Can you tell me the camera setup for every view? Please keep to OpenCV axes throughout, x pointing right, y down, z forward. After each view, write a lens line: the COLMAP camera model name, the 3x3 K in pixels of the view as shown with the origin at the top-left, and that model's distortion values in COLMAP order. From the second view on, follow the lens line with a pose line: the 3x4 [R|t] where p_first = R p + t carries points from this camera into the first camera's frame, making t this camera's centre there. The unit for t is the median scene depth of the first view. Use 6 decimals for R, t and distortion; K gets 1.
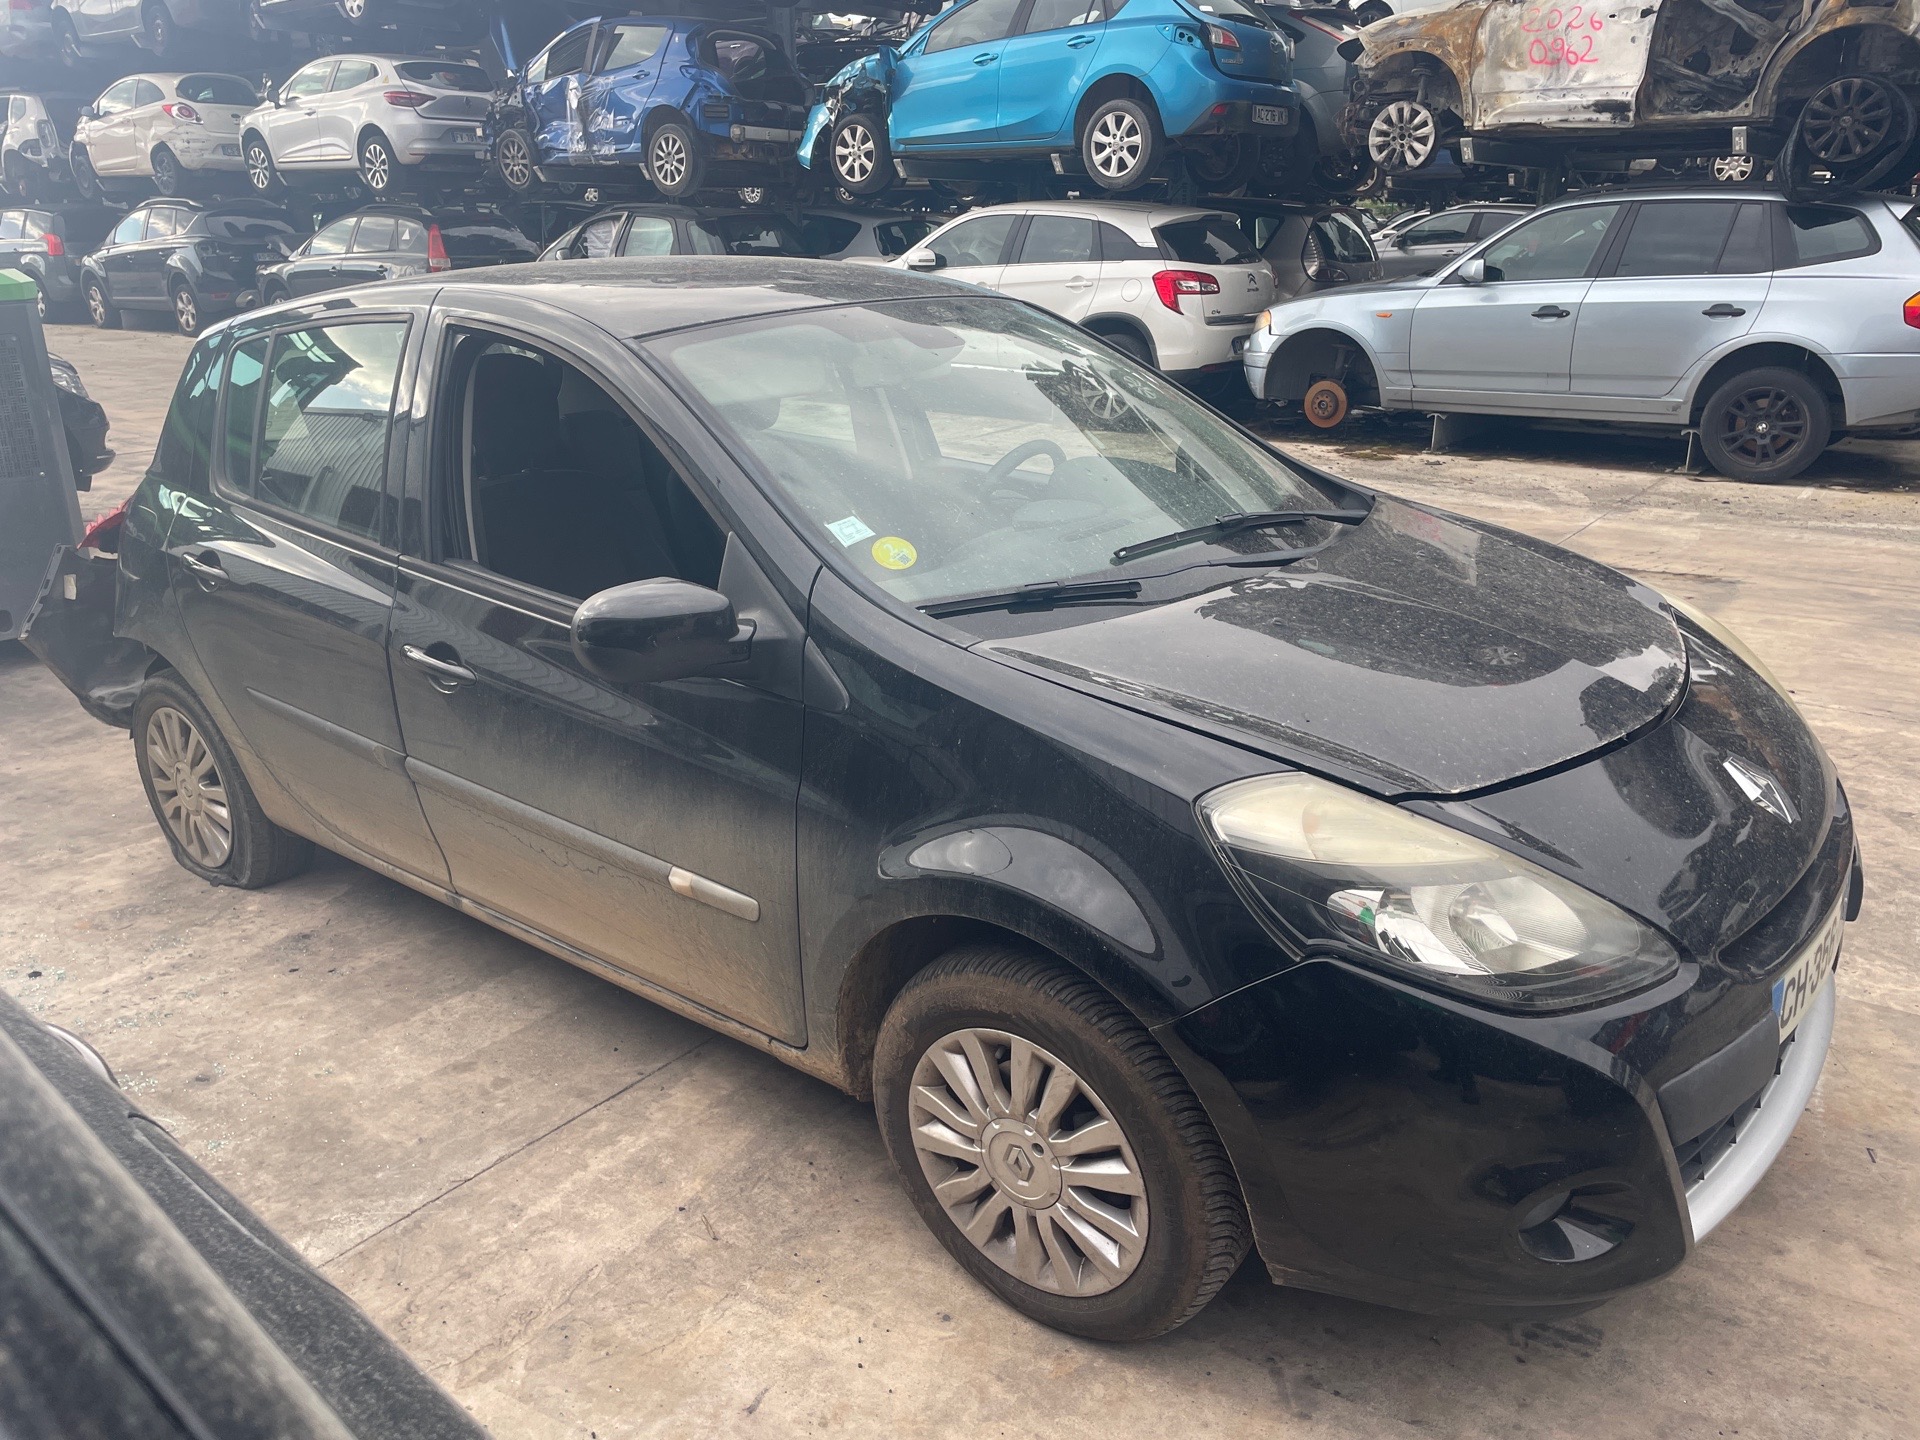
lens RADIAL K [[1463.4, 0, 954.5], [0, 1463.4, 735.3], [0, 0, 1]] dist [0.073974, -0.097894]
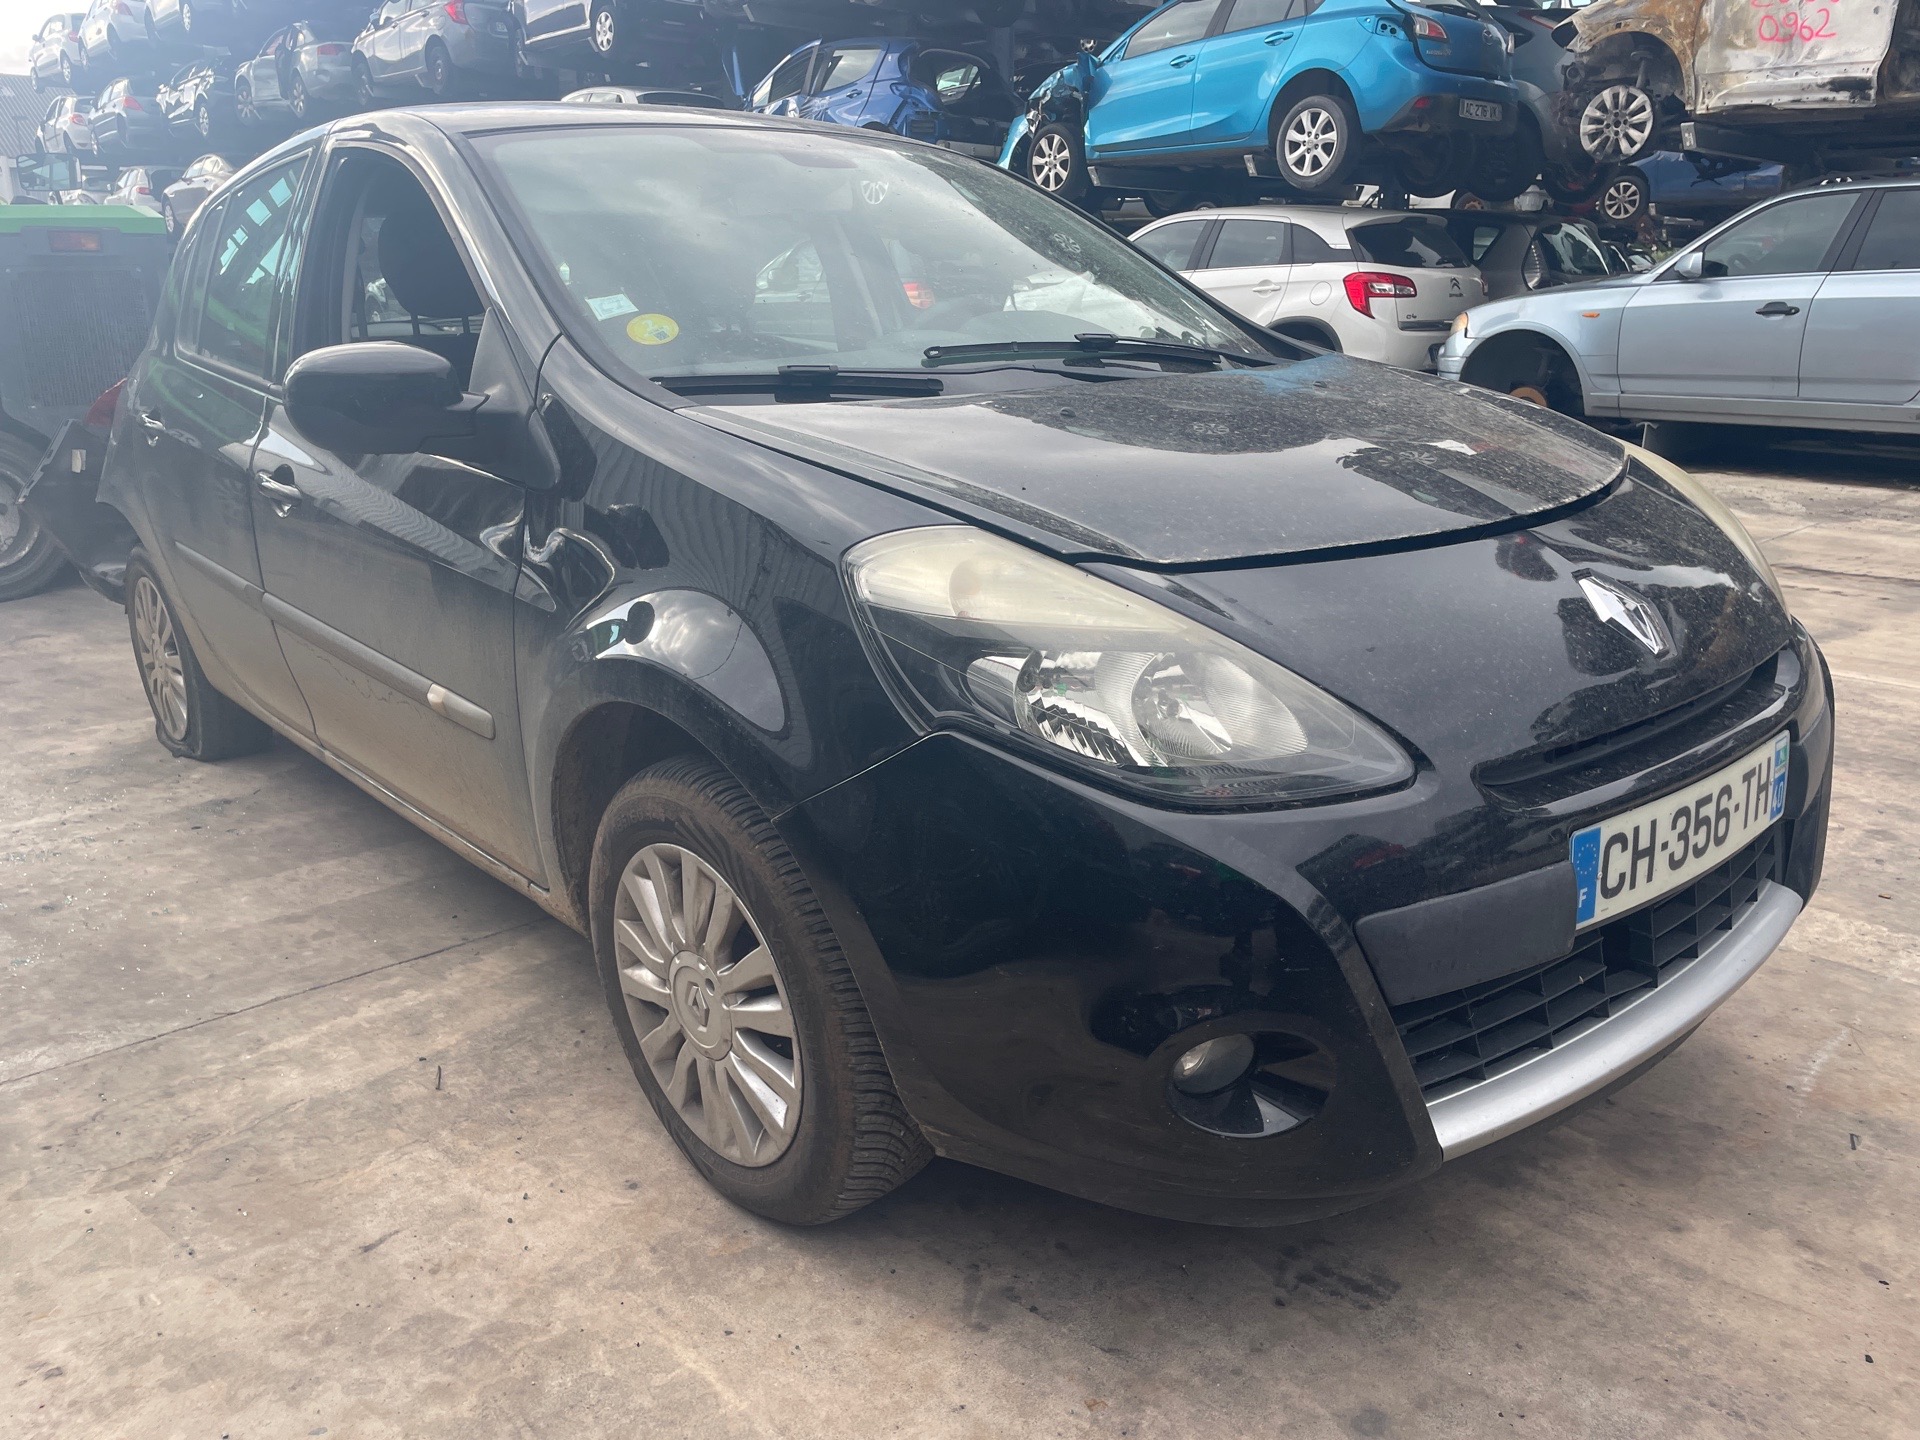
lens RADIAL K [[1463.4, 0, 962.1], [0, 1463.4, 734.8], [0, 0, 1]] dist [0.073974, -0.097894]
pose [[0.984727, 0.055466, -0.165031, 0.282725], [-0.061899, 0.997500, -0.034092, 0.129568], [0.162728, 0.043787, 0.985699, 0.139670]]
